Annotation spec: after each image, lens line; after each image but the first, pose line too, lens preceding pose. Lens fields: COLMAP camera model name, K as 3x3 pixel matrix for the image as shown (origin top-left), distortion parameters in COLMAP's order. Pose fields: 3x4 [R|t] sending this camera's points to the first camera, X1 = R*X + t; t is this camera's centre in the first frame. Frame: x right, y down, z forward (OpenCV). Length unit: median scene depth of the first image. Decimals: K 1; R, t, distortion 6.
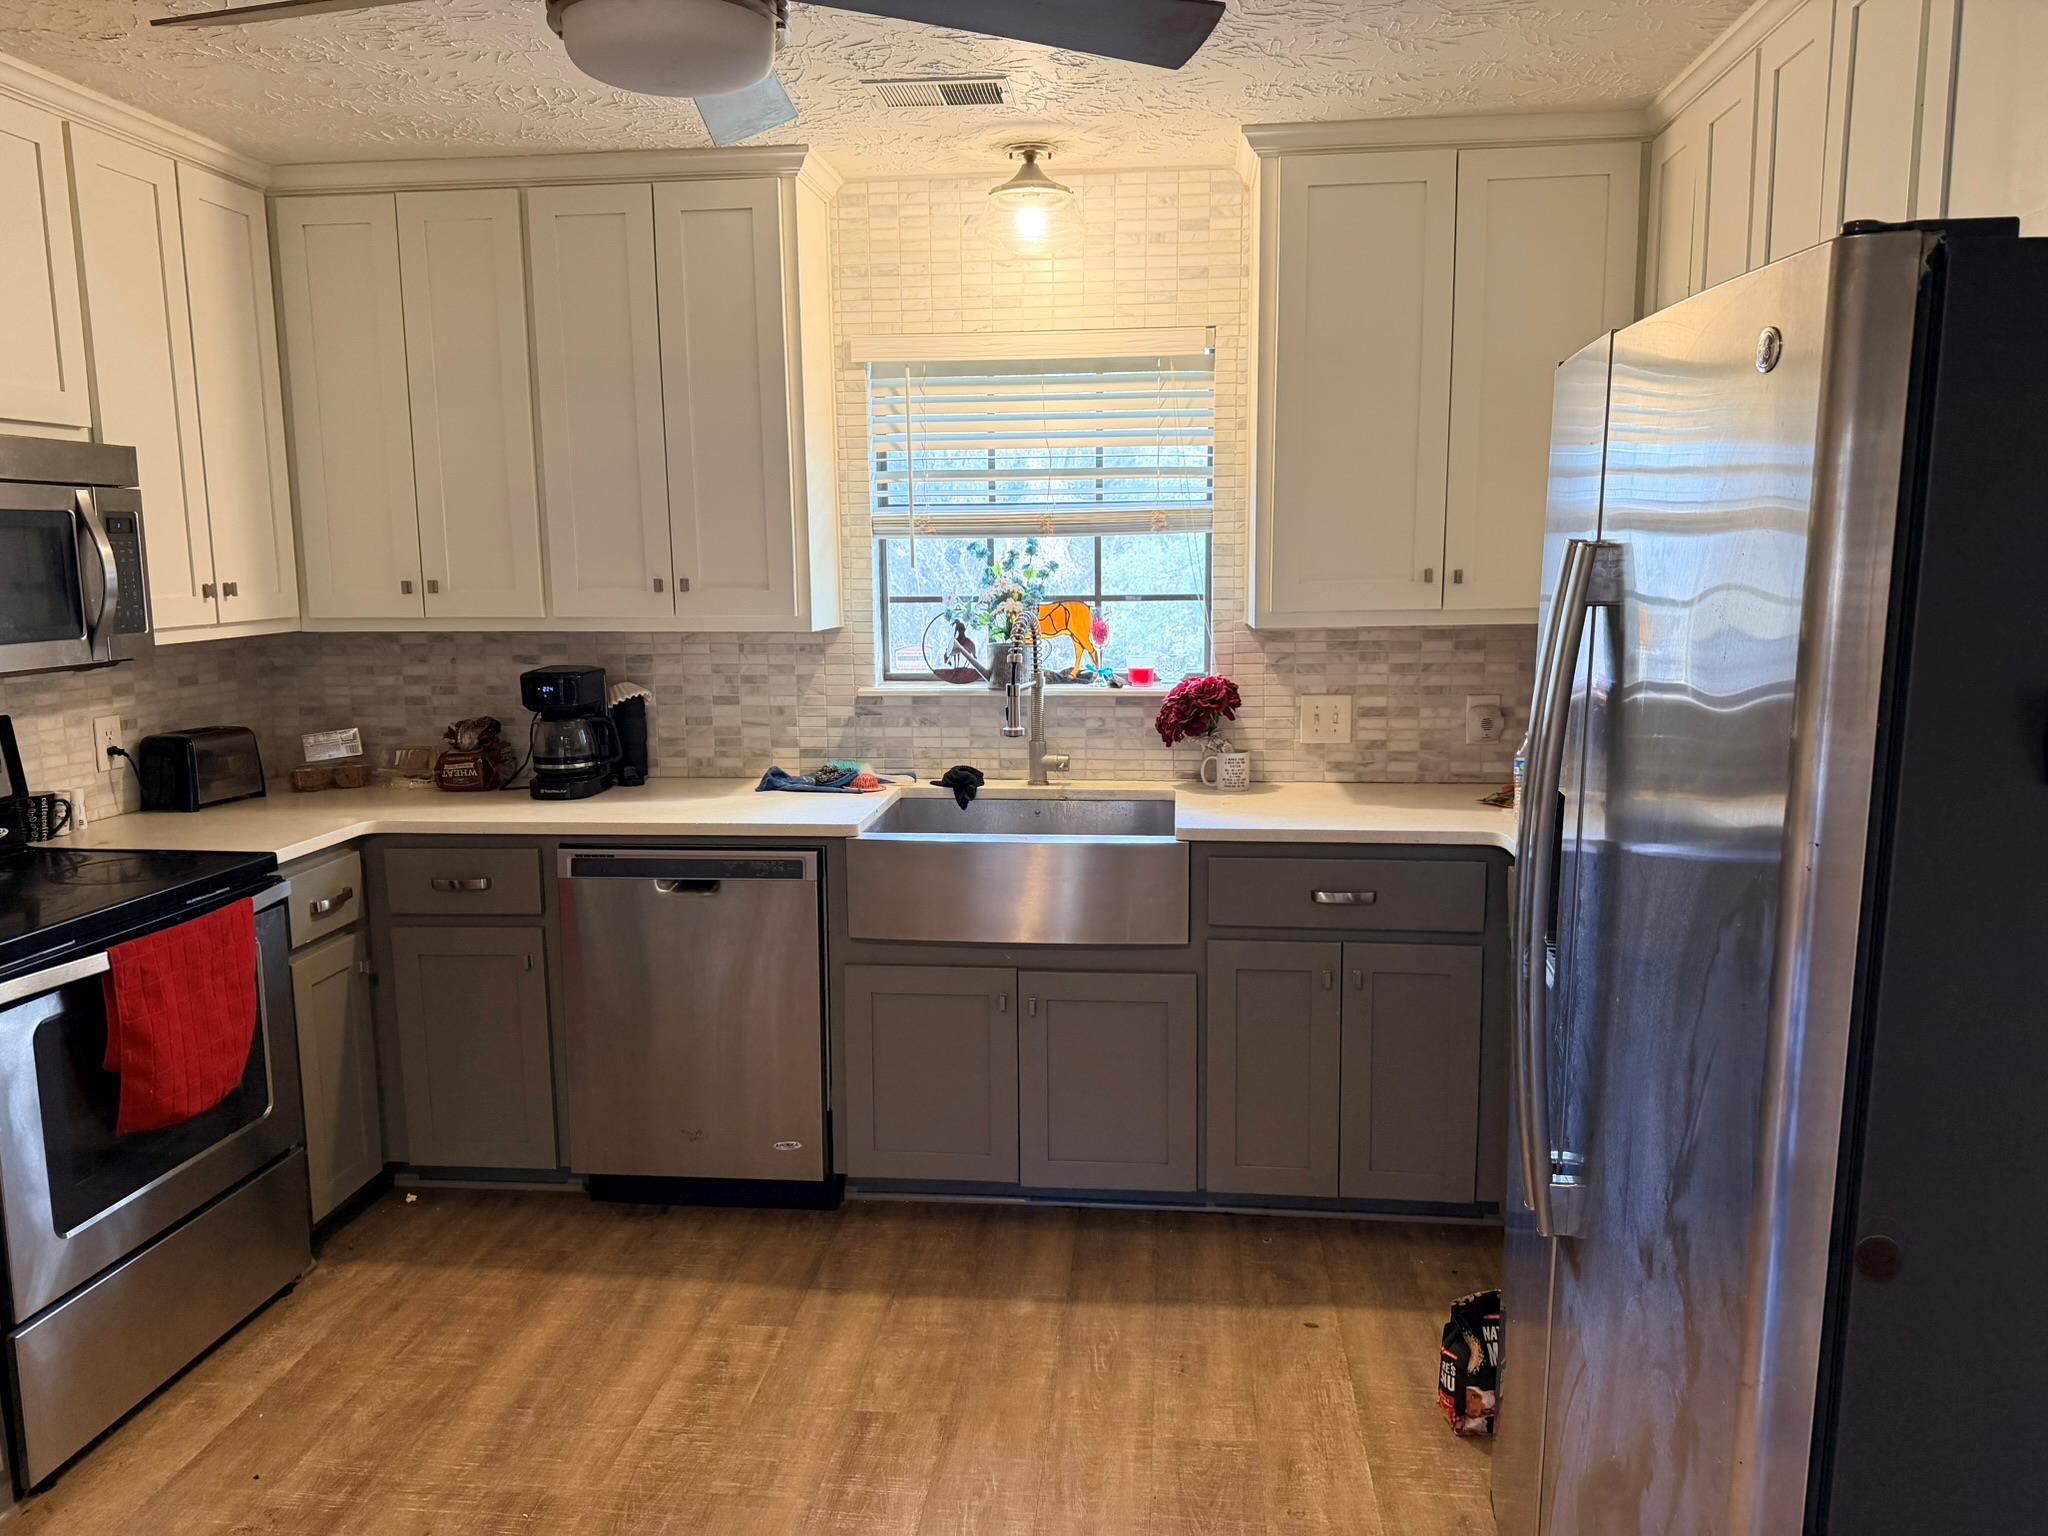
lens RADIAL K [[1441.7, 0, 1014.6], [0, 1441.7, 773.0], [0, 0, 1]] dist [0.128064, -0.178022]
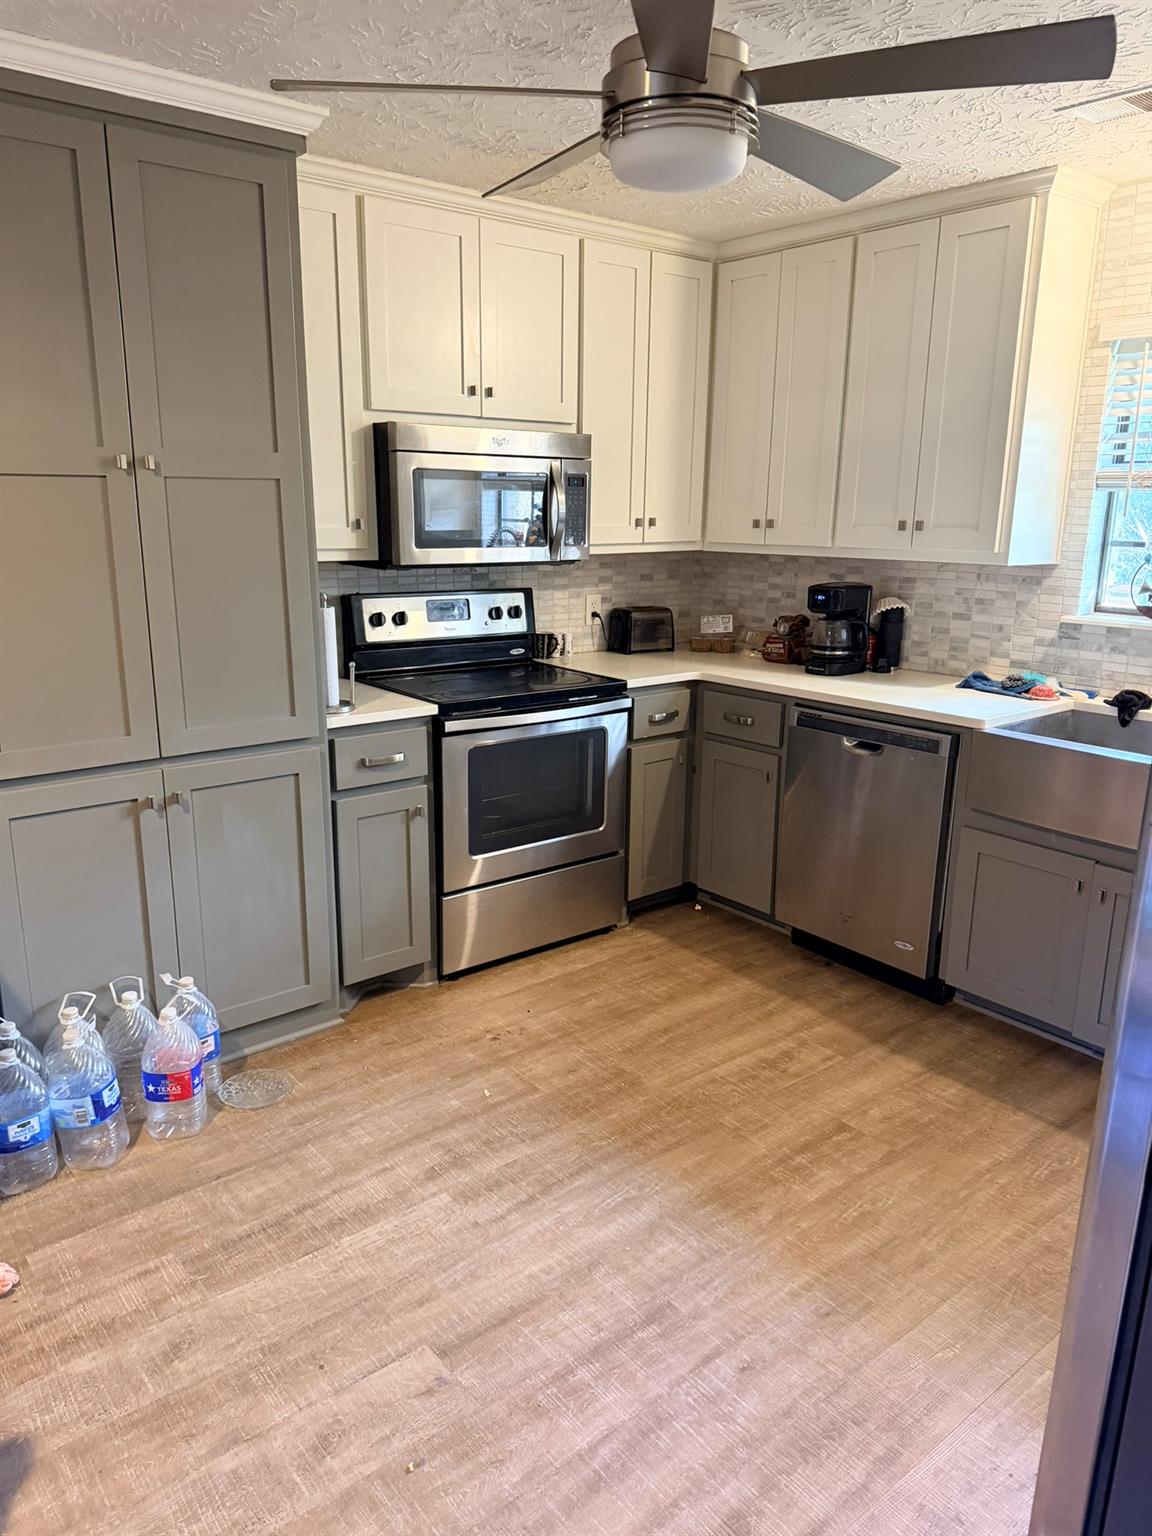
lens RADIAL K [[1067.4, 0, 577.4], [0, 1067.4, 774.5], [0, 0, 1]] dist [0.140794, -0.252850]
pose [[0.712197, 0.191020, -0.675490, 0.258173], [-0.123807, 0.981360, 0.146982, -0.011963], [0.690976, -0.021049, 0.722571, 0.053951]]
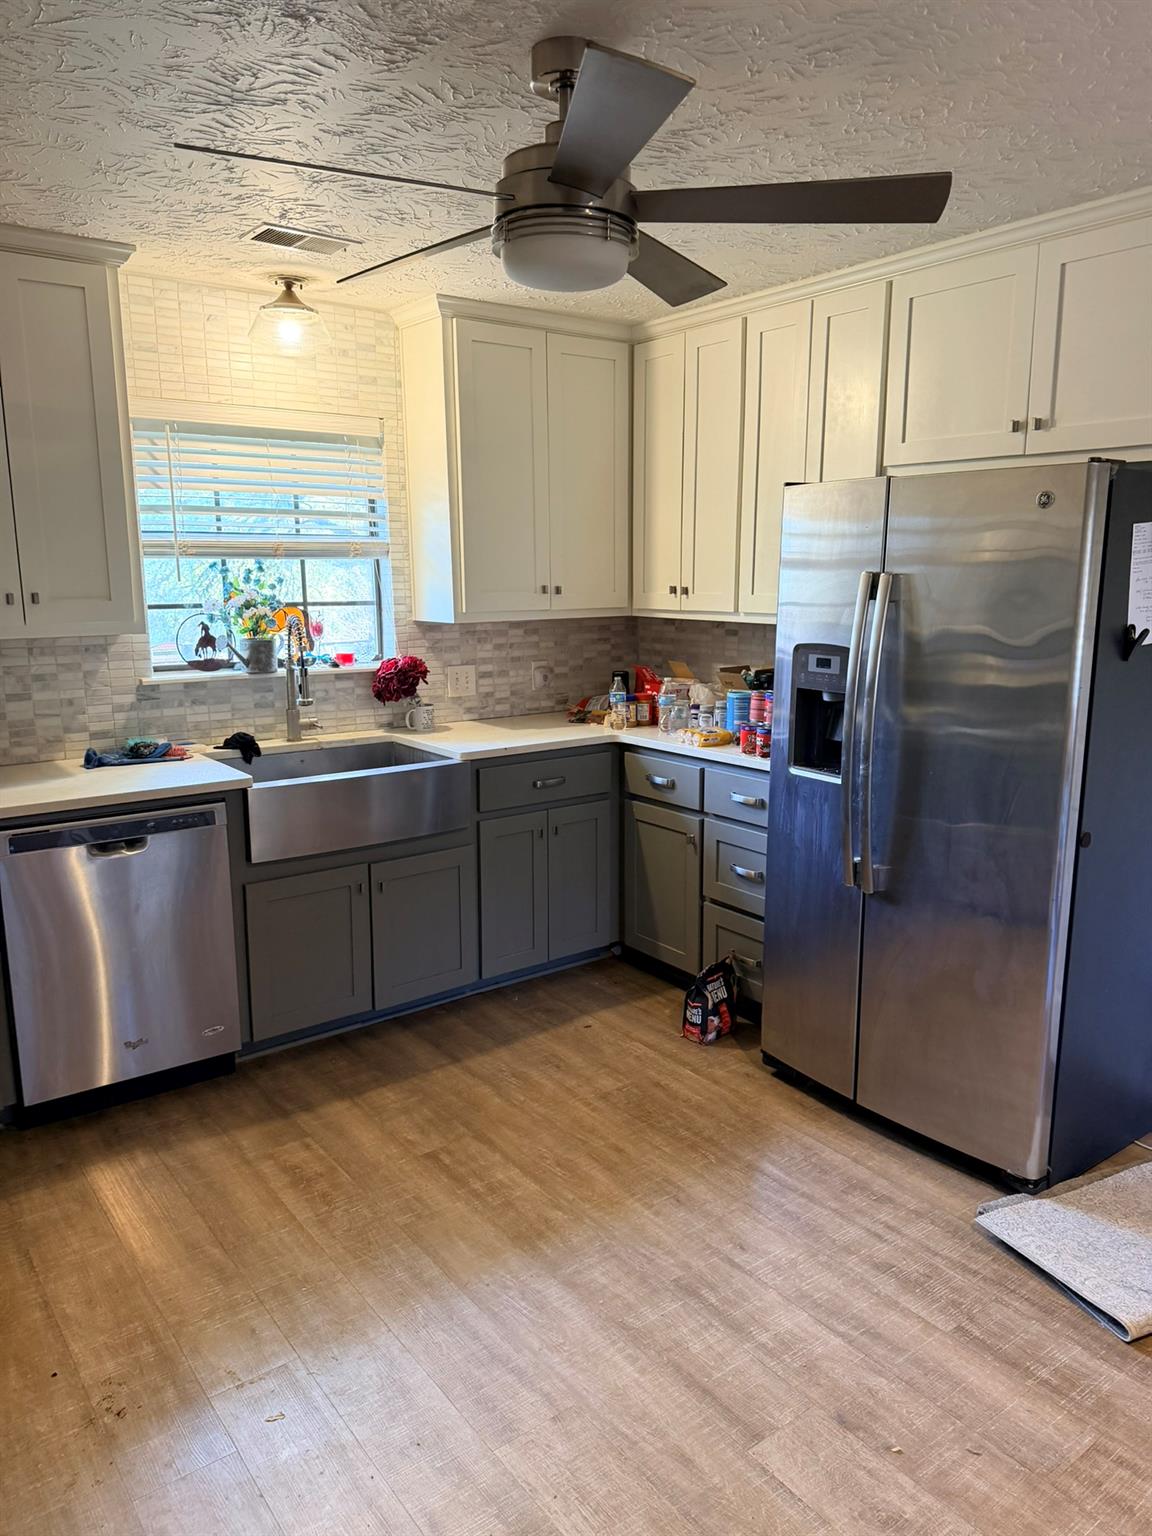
lens RADIAL K [[1051.9, 0, 588.6], [0, 1051.9, 795.9], [0, 0, 1]] dist [0.023298, -0.081705]
pose [[0.720410, -0.134236, 0.680433, -0.484266], [0.095366, 0.990944, 0.094525, -0.008359], [-0.686960, -0.003207, 0.726688, 0.078423]]
